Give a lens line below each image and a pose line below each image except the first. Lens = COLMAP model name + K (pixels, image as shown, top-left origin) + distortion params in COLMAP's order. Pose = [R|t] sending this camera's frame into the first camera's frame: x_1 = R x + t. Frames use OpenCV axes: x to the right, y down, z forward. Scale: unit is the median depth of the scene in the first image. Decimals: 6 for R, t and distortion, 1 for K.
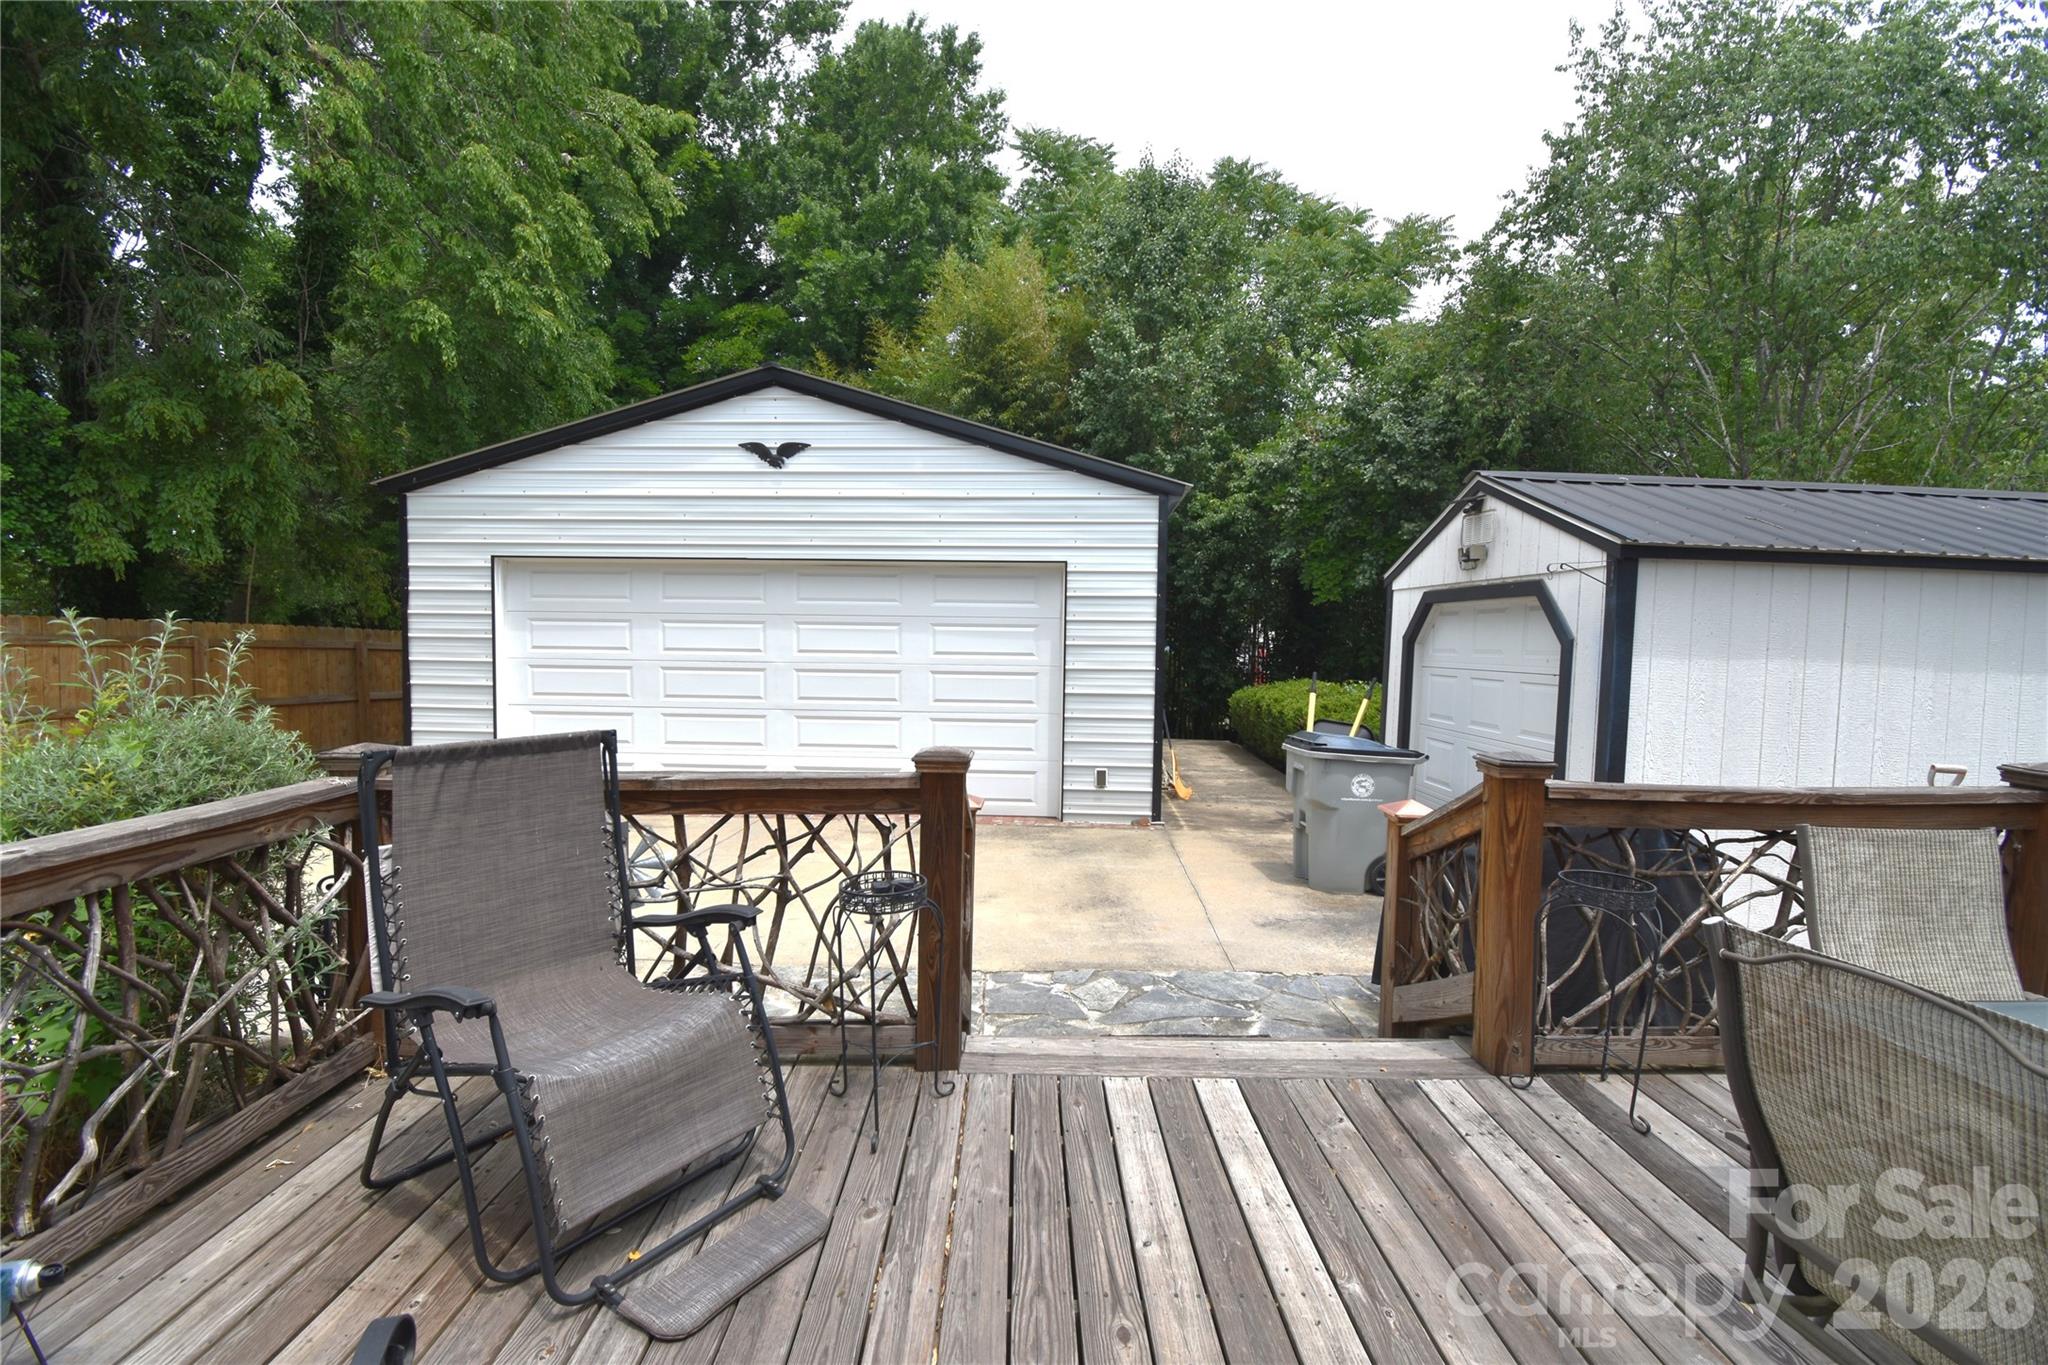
lens RADIAL K [[898.6, 0, 1026.4], [0, 898.6, 681.3], [0, 0, 1]] dist [0.019064, -0.025147]
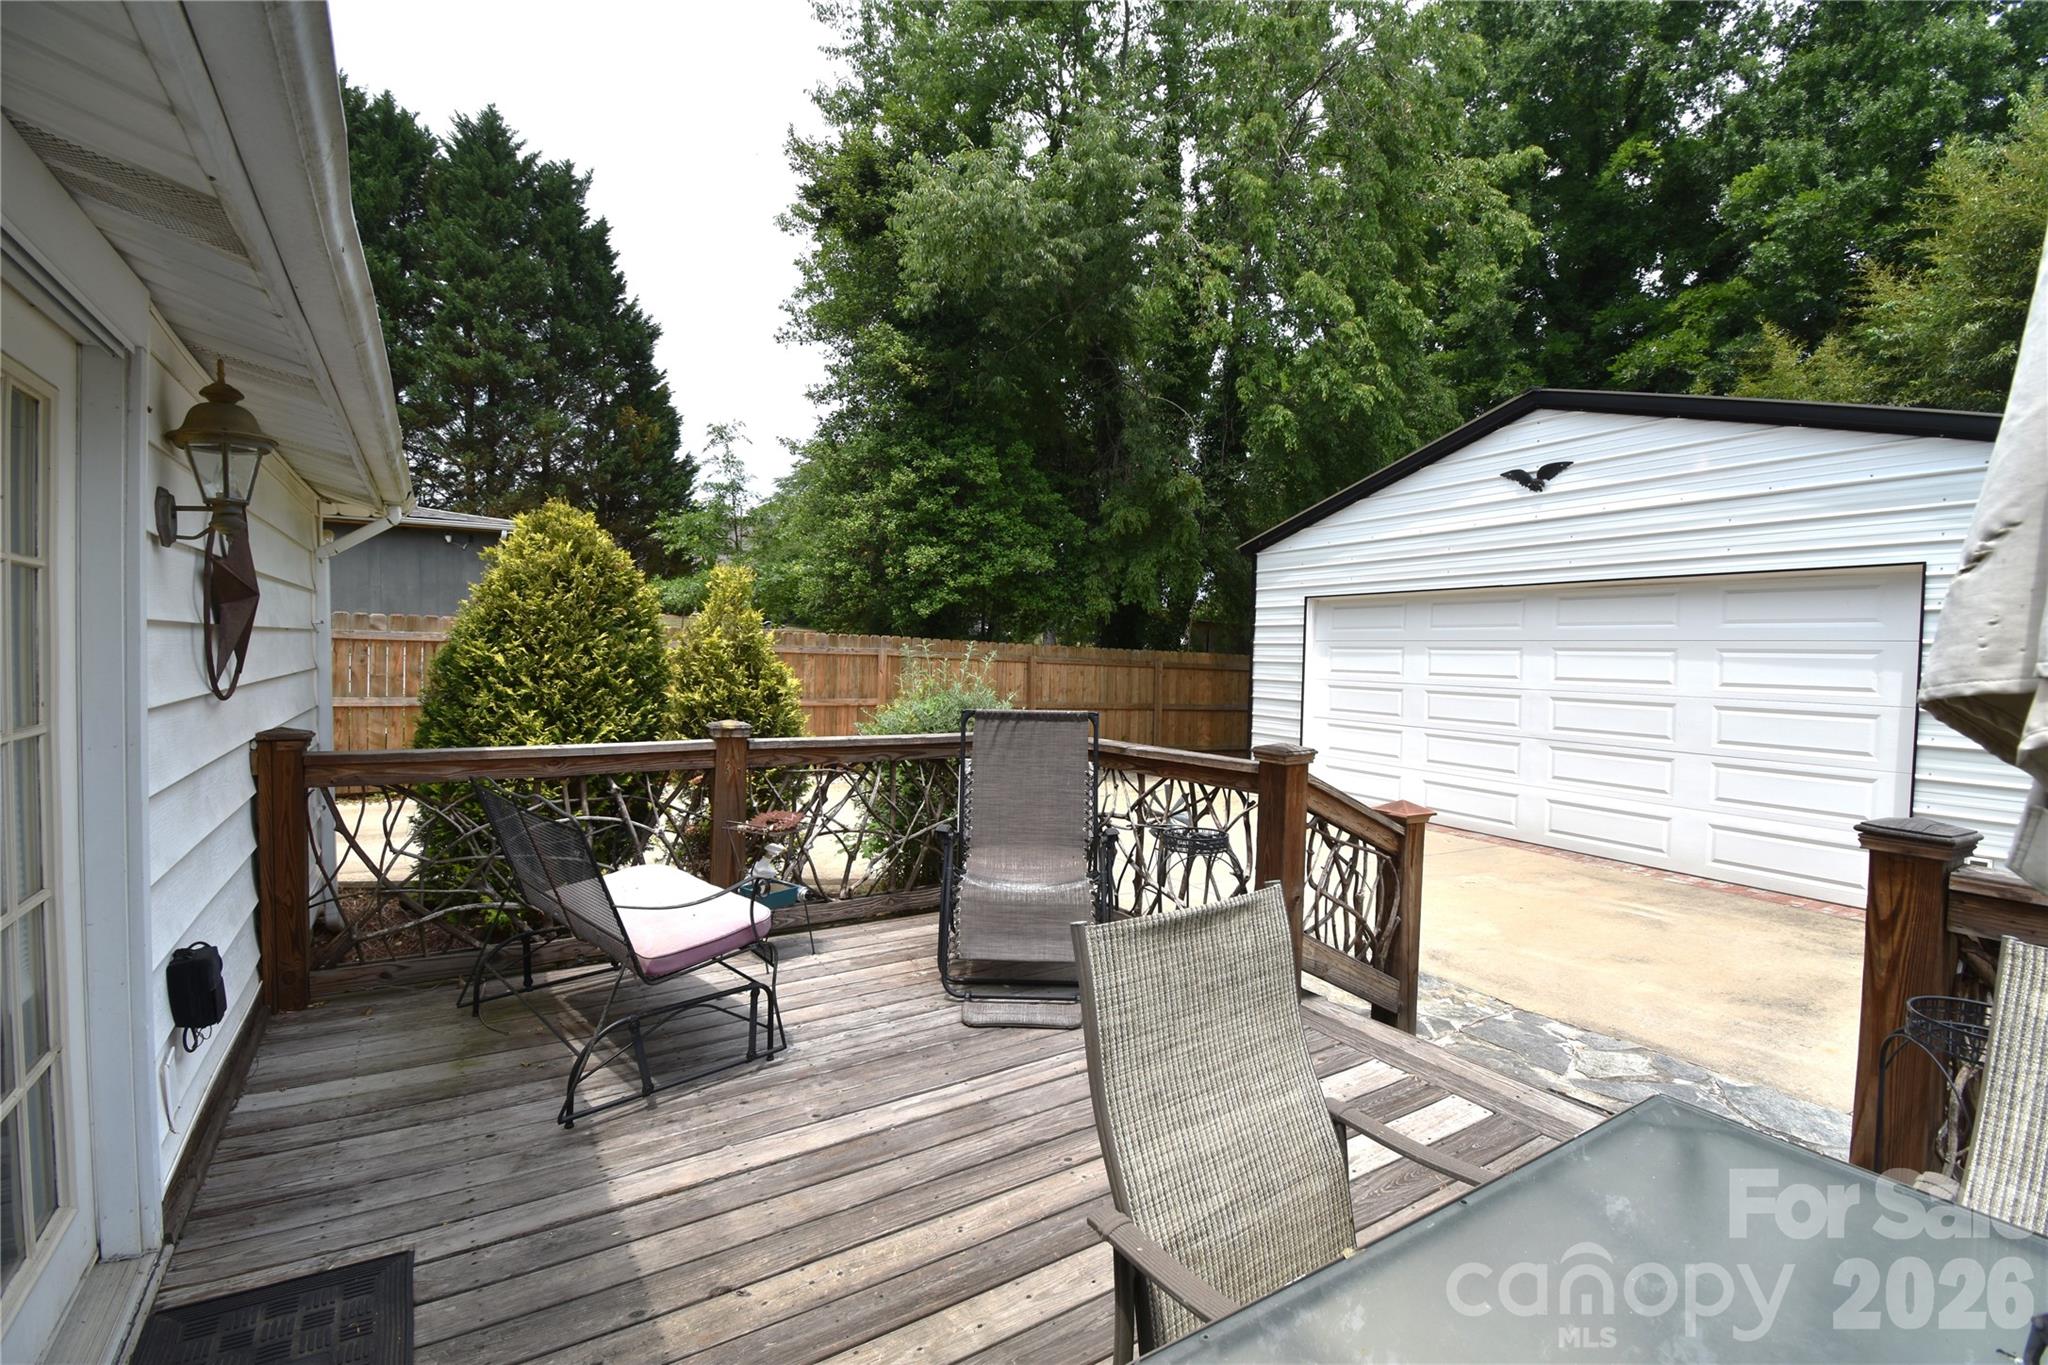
lens RADIAL K [[898.6, 0, 1026.4], [0, 898.6, 681.3], [0, 0, 1]] dist [0.019064, -0.025147]
pose [[0.533490, 0.025804, -0.845412, 0.261781], [-0.055163, 0.998468, -0.004334, 0.004532], [0.844005, 0.048948, 0.534097, 0.015199]]
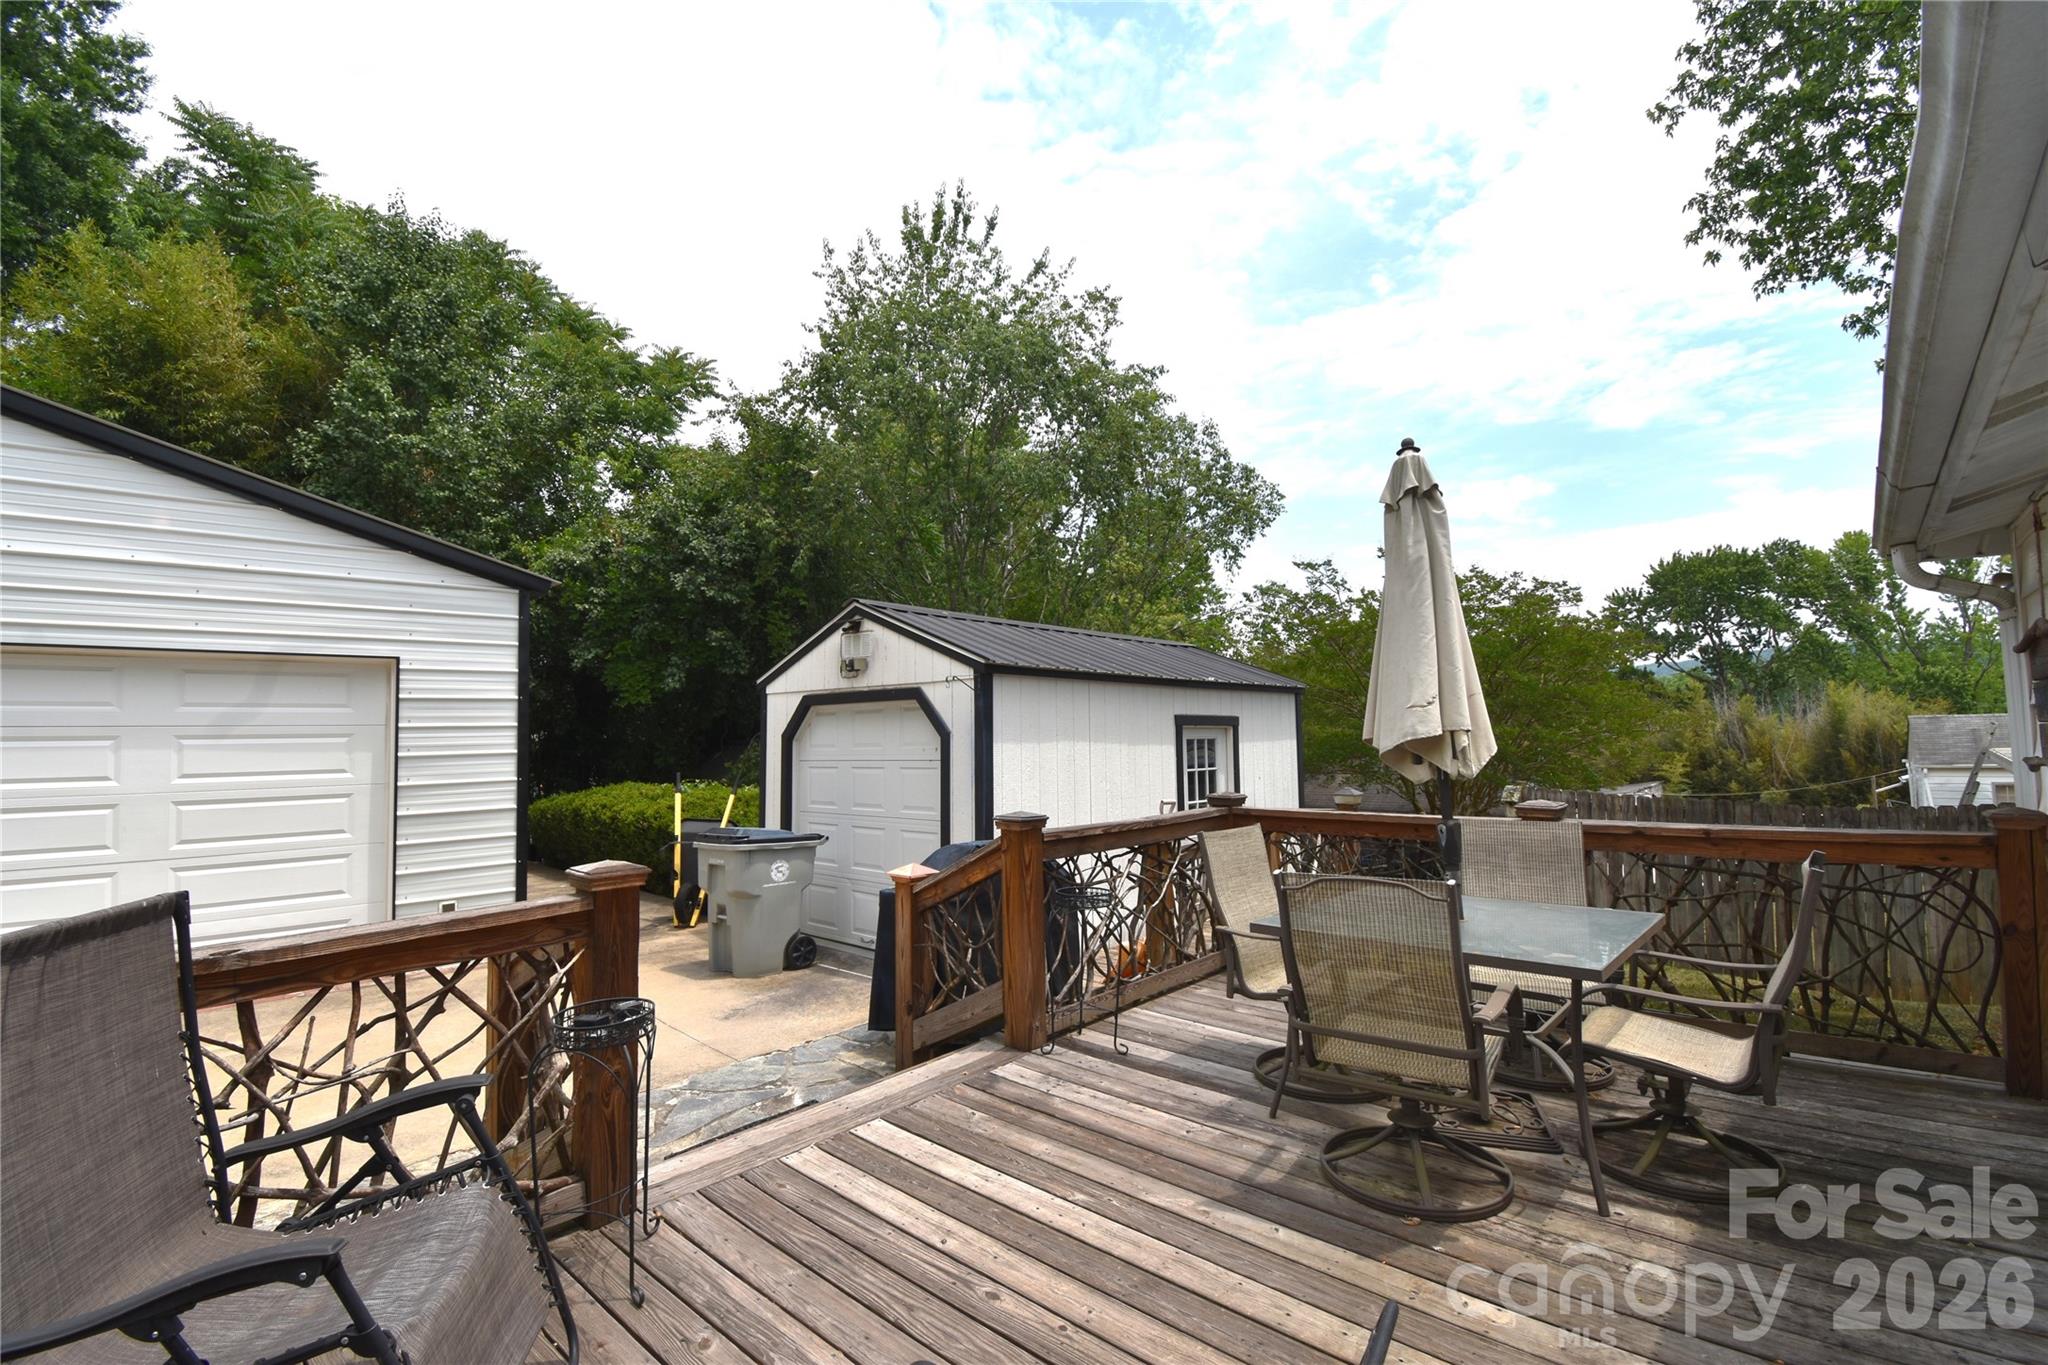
lens RADIAL K [[898.6, 0, 1026.4], [0, 898.6, 681.3], [0, 0, 1]] dist [0.019064, -0.025147]
pose [[0.681828, 0.015050, 0.731358, -0.168270], [0.066718, 0.994342, -0.082662, -0.002578], [-0.728463, 0.105156, 0.676966, 0.007340]]
